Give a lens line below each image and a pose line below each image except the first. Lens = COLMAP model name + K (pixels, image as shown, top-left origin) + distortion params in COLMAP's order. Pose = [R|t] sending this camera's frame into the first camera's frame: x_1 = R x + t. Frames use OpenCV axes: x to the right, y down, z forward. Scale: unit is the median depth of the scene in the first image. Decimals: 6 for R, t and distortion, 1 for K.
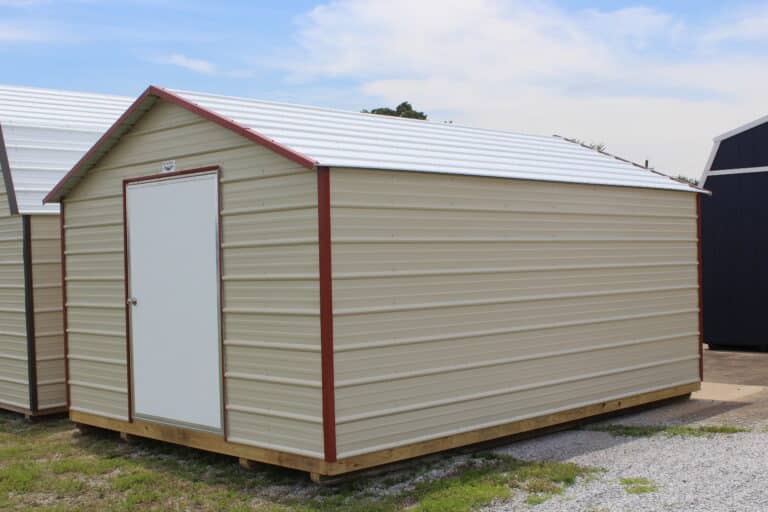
lens RADIAL K [[975.1, 0, 384.0], [0, 975.1, 256.0], [0, 0, 1]] dist [-0.003229, 0.010276]
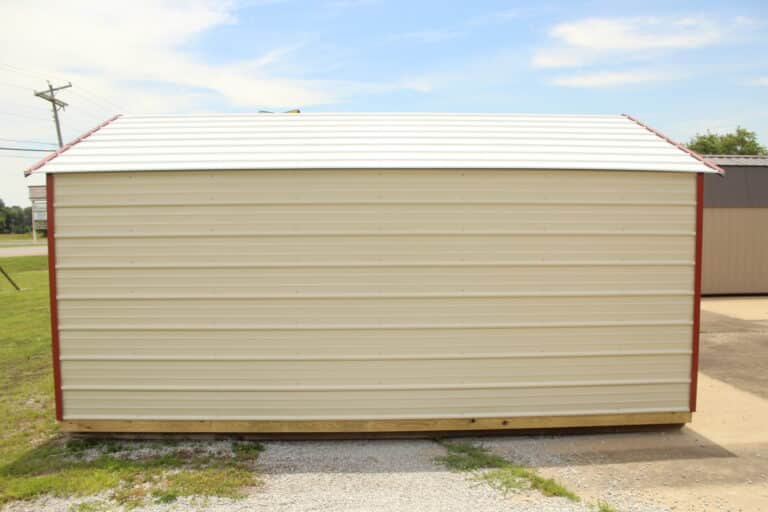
lens RADIAL K [[638.0, 0, 387.5], [0, 638.0, 270.6], [0, 0, 1]] dist [-0.107247, 0.014369]
pose [[0.733103, 0.046620, -0.678518, 0.934541], [-0.009620, 0.998259, 0.058195, -0.025431], [0.680049, -0.036136, 0.732275, 0.908842]]
